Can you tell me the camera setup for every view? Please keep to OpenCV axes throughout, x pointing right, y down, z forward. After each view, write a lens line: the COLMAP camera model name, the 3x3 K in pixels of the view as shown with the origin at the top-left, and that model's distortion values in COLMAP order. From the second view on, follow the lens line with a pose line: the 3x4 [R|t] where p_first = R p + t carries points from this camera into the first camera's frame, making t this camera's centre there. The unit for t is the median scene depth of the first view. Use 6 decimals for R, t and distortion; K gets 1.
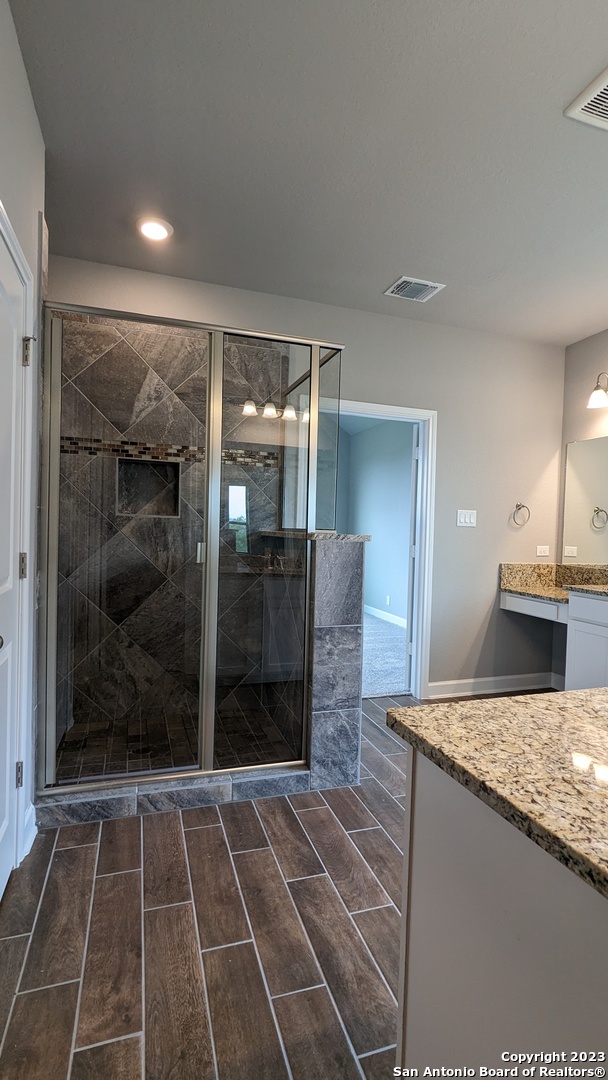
lens RADIAL K [[519.3, 0, 304.0], [0, 519.3, 540.0], [0, 0, 1]] dist [0.001013, 0.001199]
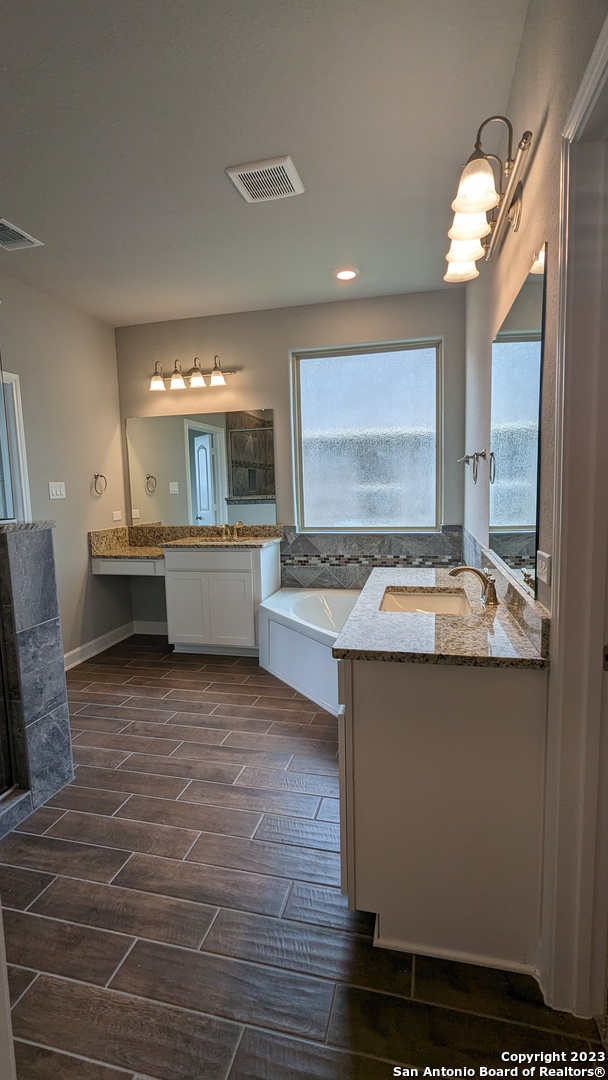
lens RADIAL K [[519.3, 0, 304.0], [0, 519.3, 540.0], [0, 0, 1]] dist [0.001013, 0.001199]
pose [[0.516775, -0.136595, 0.845154, -0.437027], [0.061813, 0.990566, 0.122300, -0.061495], [-0.853887, -0.010960, 0.520343, 0.137081]]
